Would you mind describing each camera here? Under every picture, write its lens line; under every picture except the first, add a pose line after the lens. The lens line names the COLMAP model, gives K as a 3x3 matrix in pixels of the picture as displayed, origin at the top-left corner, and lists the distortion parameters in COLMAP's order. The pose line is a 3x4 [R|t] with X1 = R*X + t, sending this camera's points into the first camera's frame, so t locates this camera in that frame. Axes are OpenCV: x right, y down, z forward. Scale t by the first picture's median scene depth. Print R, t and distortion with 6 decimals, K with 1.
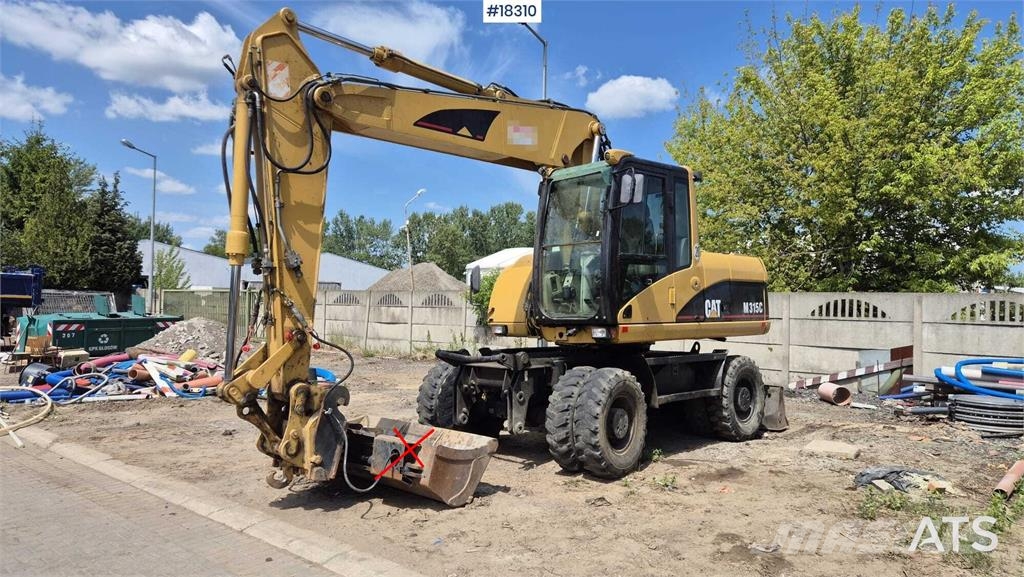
lens RADIAL K [[683.0, 0, 508.9], [0, 683.0, 290.1], [0, 0, 1]] dist [0.073293, -0.060630]
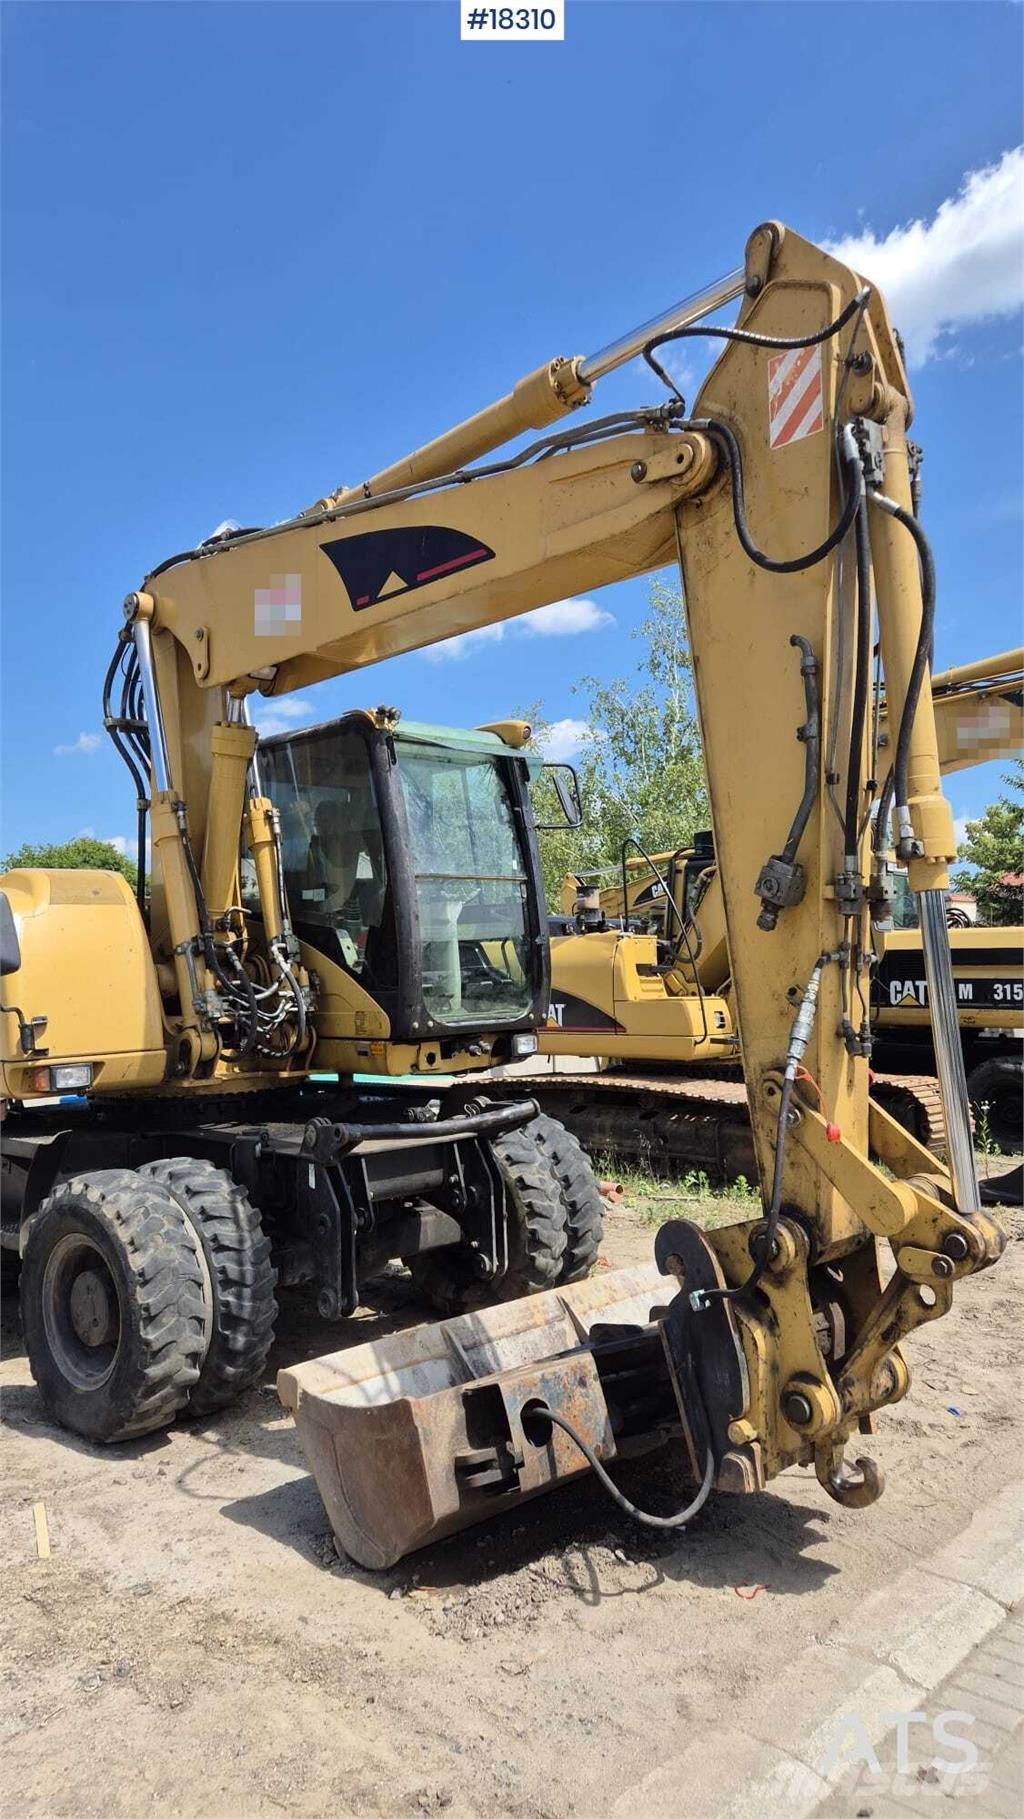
lens RADIAL K [[1213.2, 0, 507.1], [0, 1213.2, 885.8], [0, 0, 1]] dist [0.073293, -0.060630]
pose [[0.035897, 0.075892, 0.996470, -0.713251], [0.000098, 0.997112, -0.075944, 0.007616], [-0.999356, 0.002824, 0.035785, 0.817260]]
